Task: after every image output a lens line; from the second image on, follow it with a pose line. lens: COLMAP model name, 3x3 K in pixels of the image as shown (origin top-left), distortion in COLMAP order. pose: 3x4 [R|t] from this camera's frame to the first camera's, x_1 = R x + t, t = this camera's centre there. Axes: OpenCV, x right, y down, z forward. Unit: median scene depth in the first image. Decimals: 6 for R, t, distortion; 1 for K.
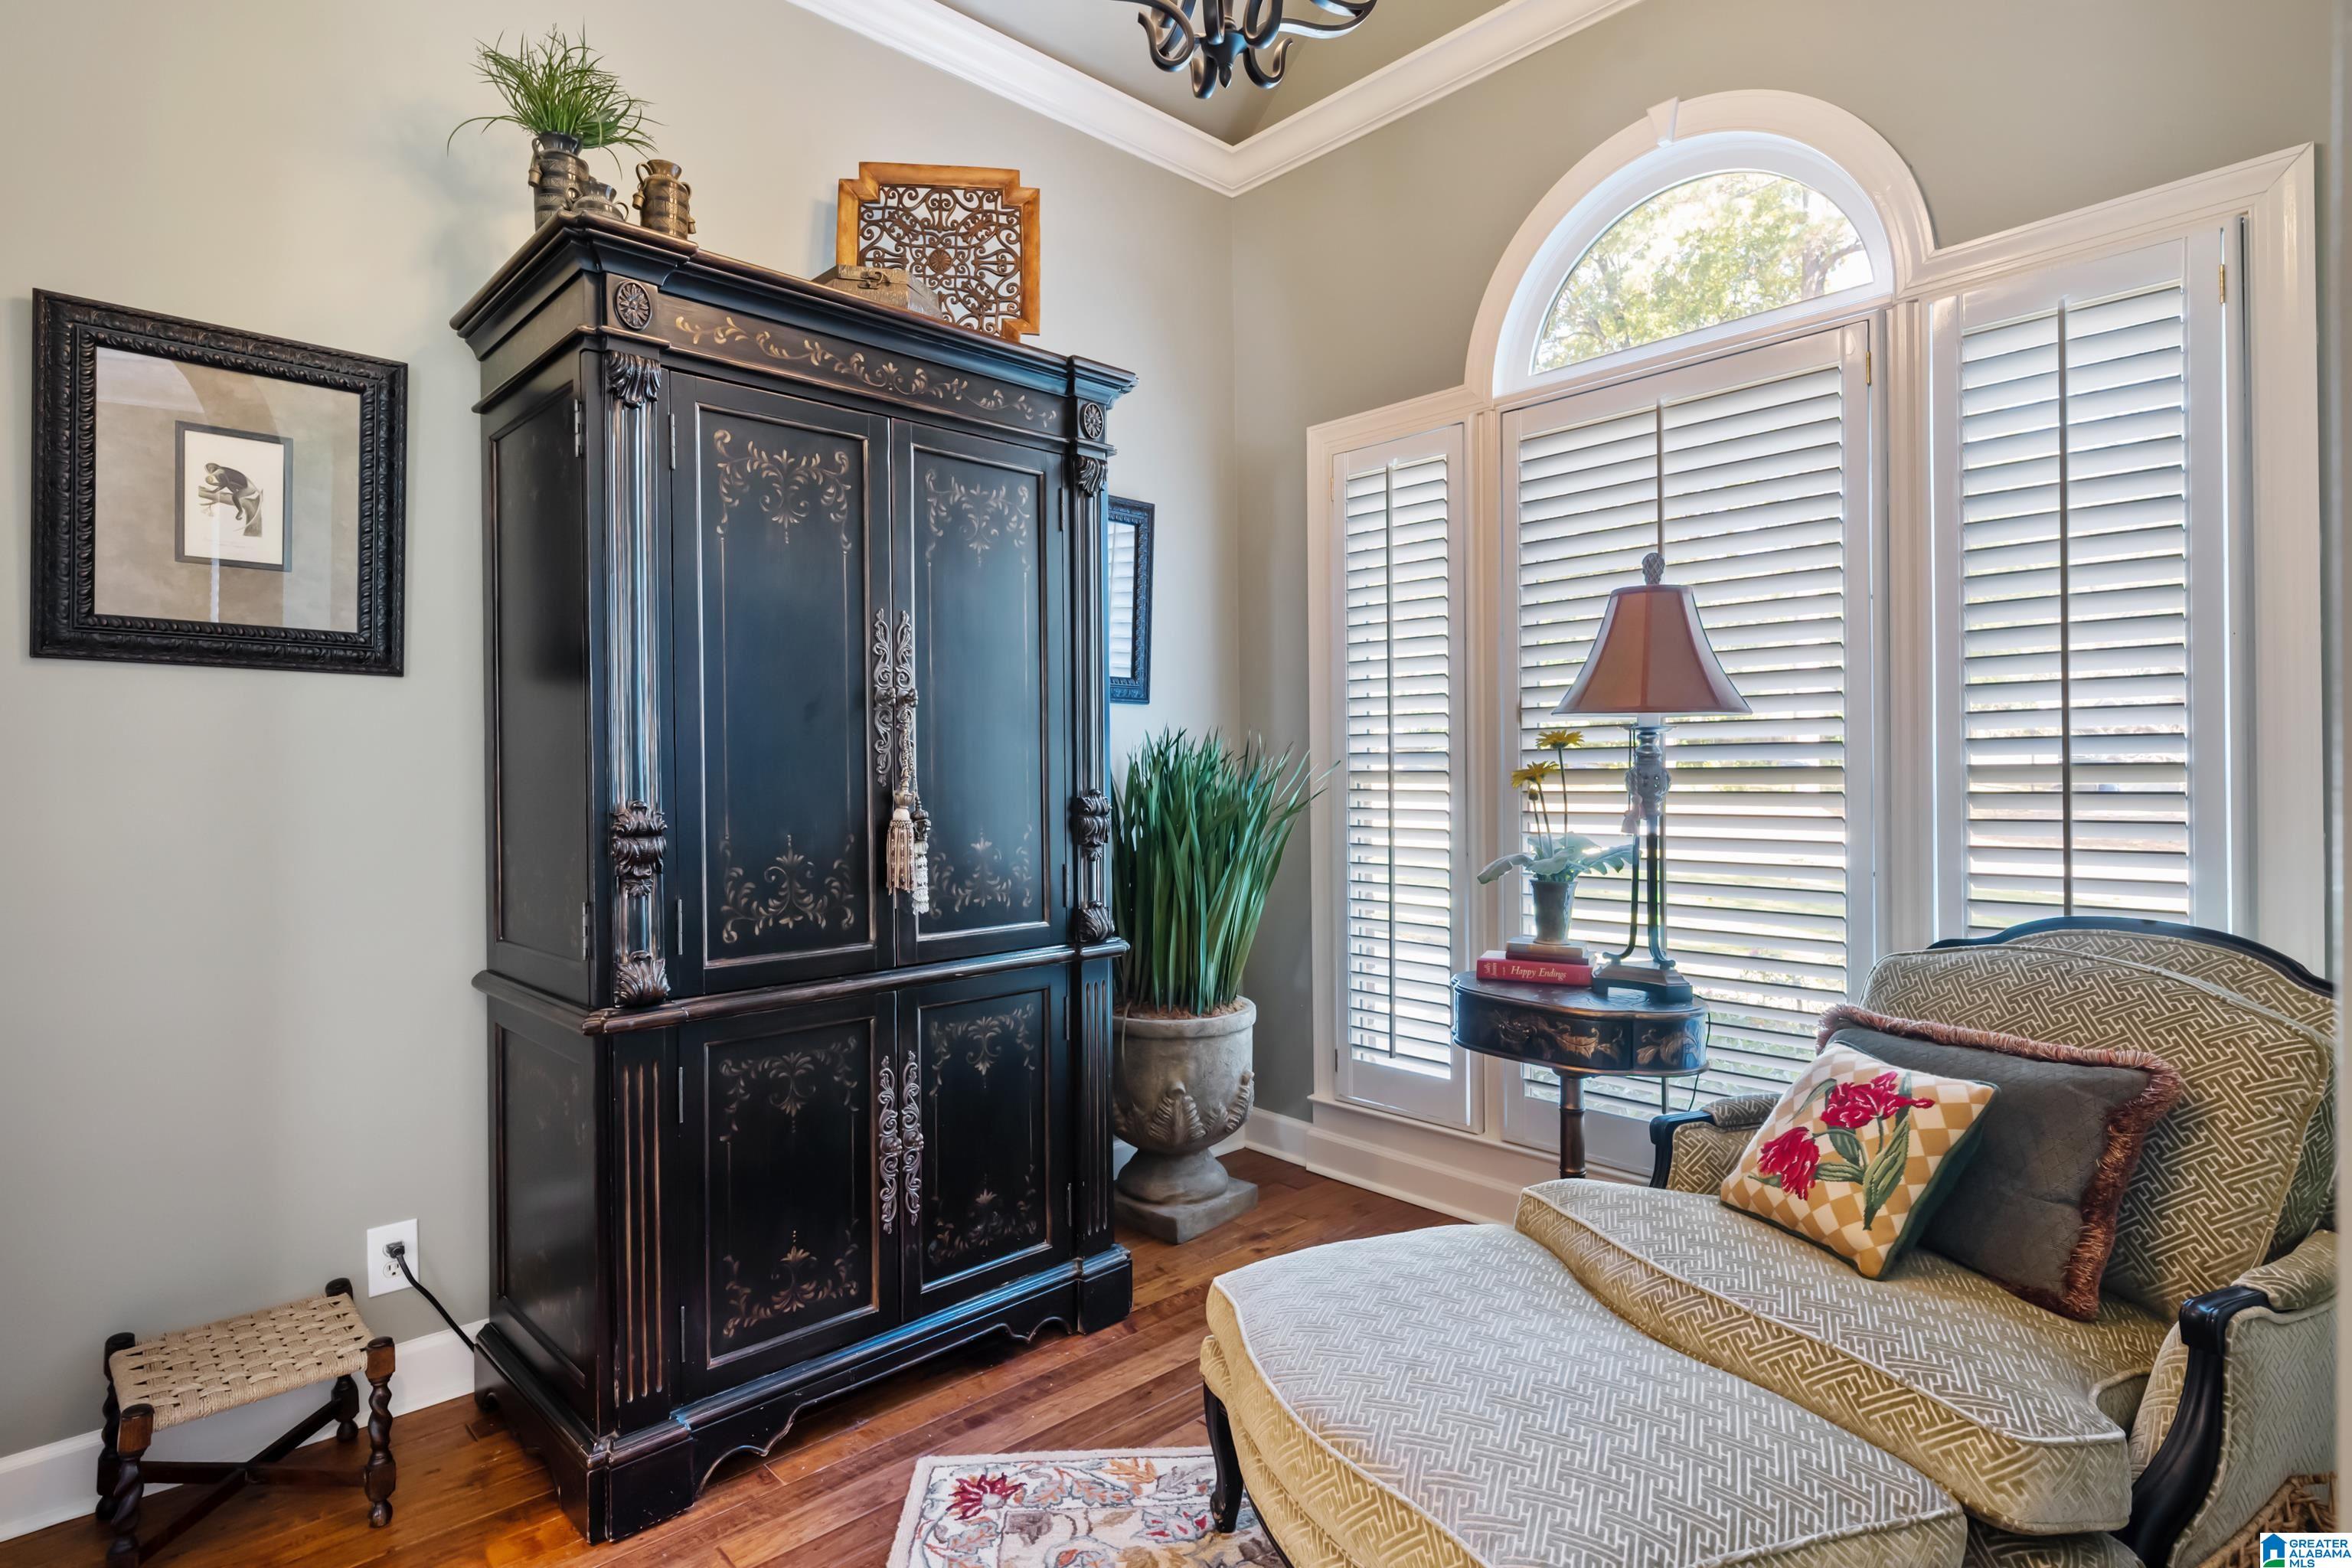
lens RADIAL K [[1226.9, 0, 1176.0], [0, 1226.9, 784.0], [0, 0, 1]] dist [0.000762, -0.000465]
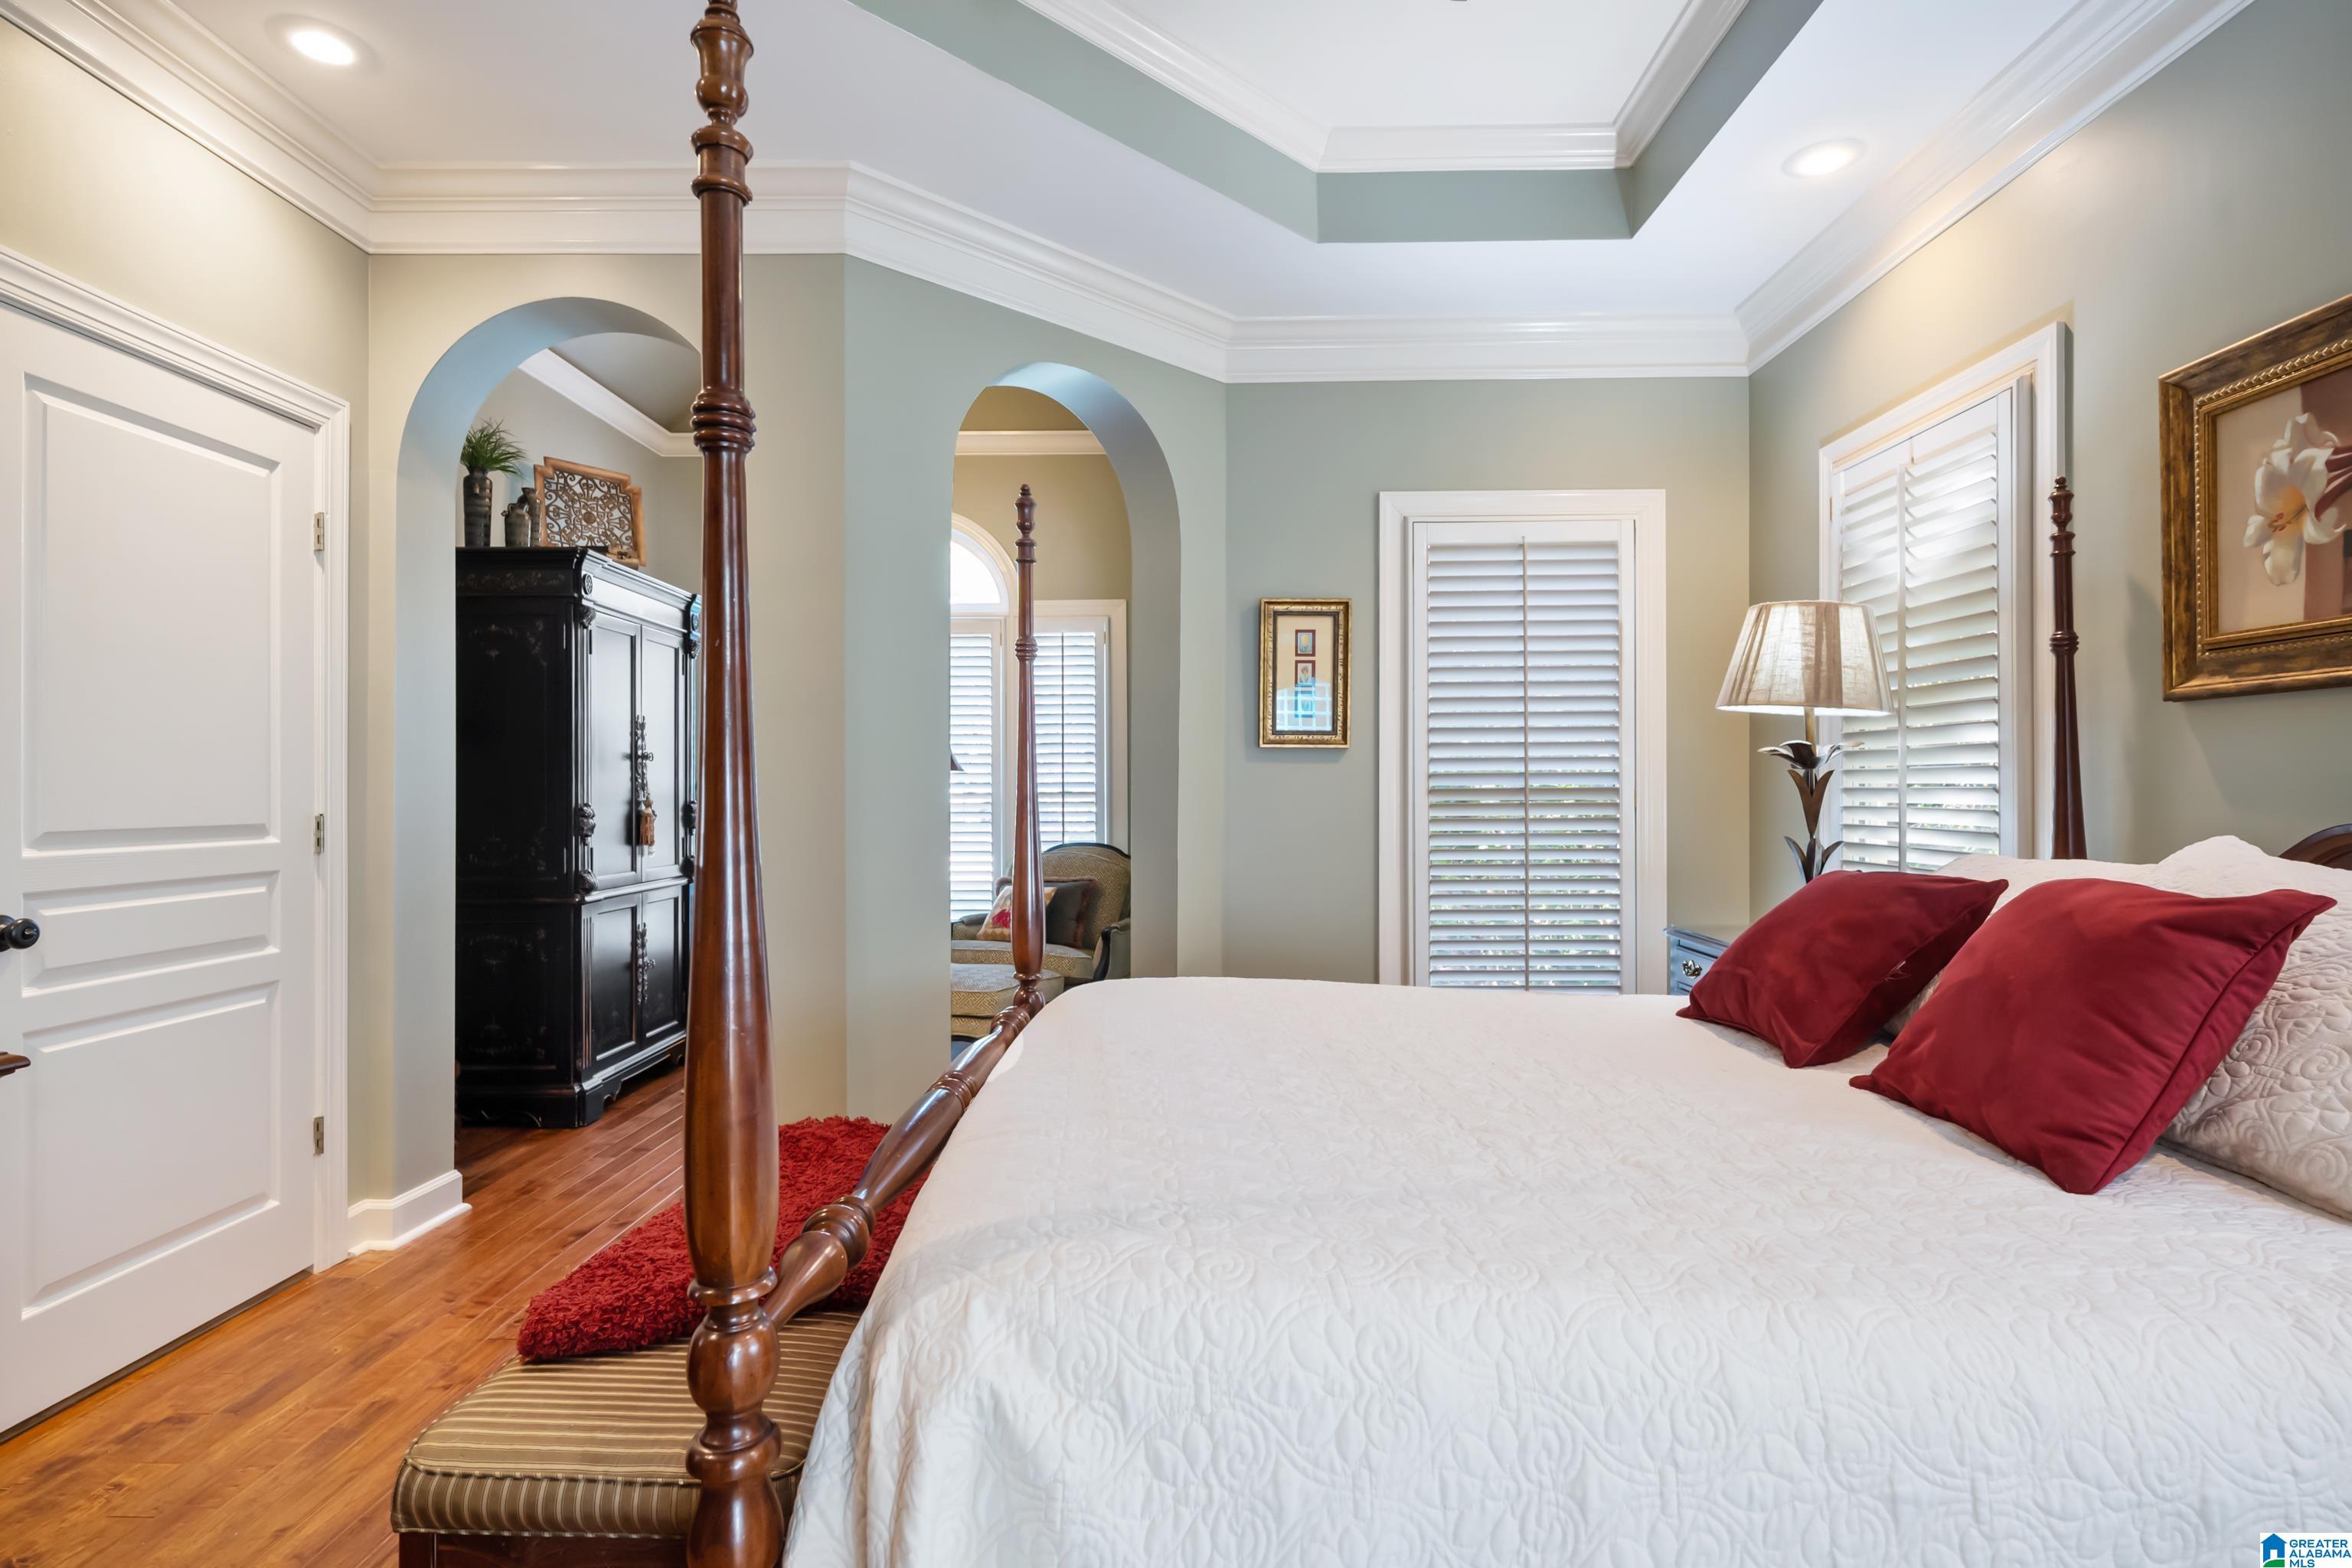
lens RADIAL K [[1180.7, 0, 1165.2], [0, 1180.7, 786.4], [0, 0, 1]] dist [0.000760, 0.000137]
pose [[0.707150, 0.006244, 0.707036, -1.117597], [-0.001082, 0.999969, -0.007748, -0.003394], [-0.707063, 0.004714, 0.707135, -1.187574]]
